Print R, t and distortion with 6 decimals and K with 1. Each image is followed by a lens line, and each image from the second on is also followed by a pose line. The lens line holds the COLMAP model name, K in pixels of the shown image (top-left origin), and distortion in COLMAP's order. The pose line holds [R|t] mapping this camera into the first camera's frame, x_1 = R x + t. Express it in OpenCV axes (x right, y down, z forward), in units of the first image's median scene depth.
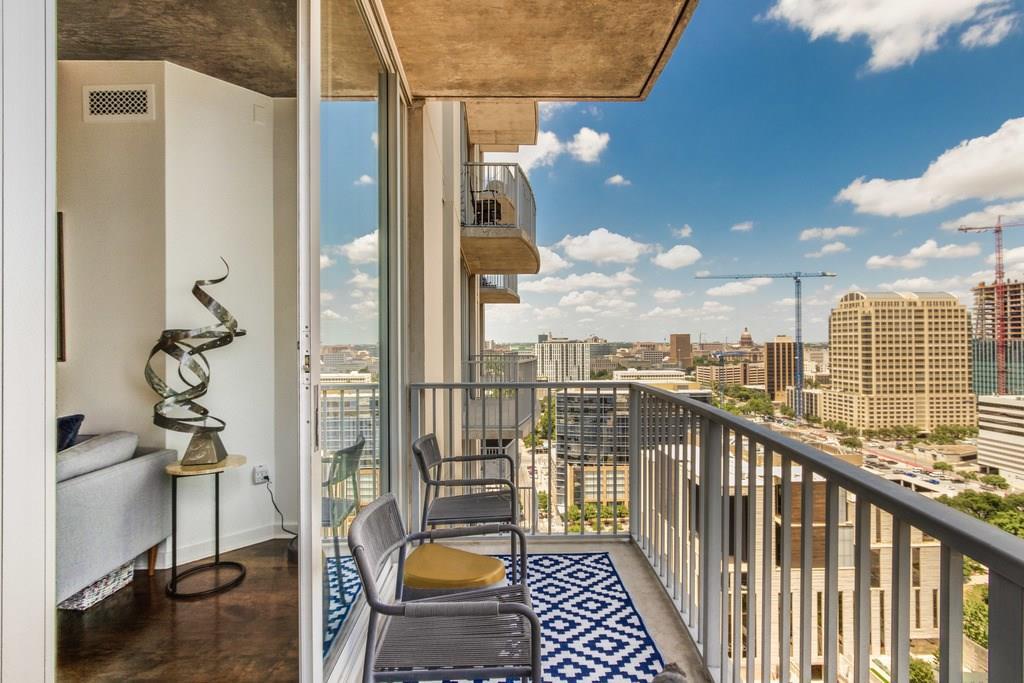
lens RADIAL K [[470.4, 0, 509.5], [0, 470.4, 343.9], [0, 0, 1]] dist [-0.011078, 0.002198]
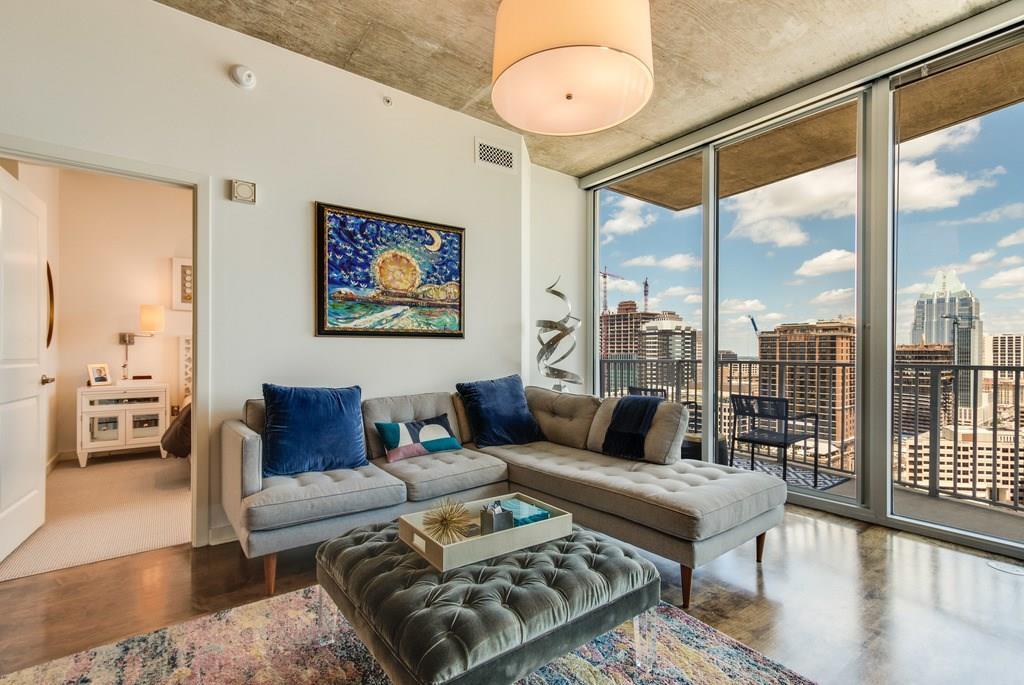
lens RADIAL K [[474.8, 0, 512.1], [0, 474.8, 356.5], [0, 0, 1]] dist [0.010025, 0.000829]
pose [[0.813539, 0.005057, 0.581488, -1.481056], [-0.005903, 0.999982, -0.000438, 0.079370], [-0.581480, -0.003076, 0.813555, -0.188075]]
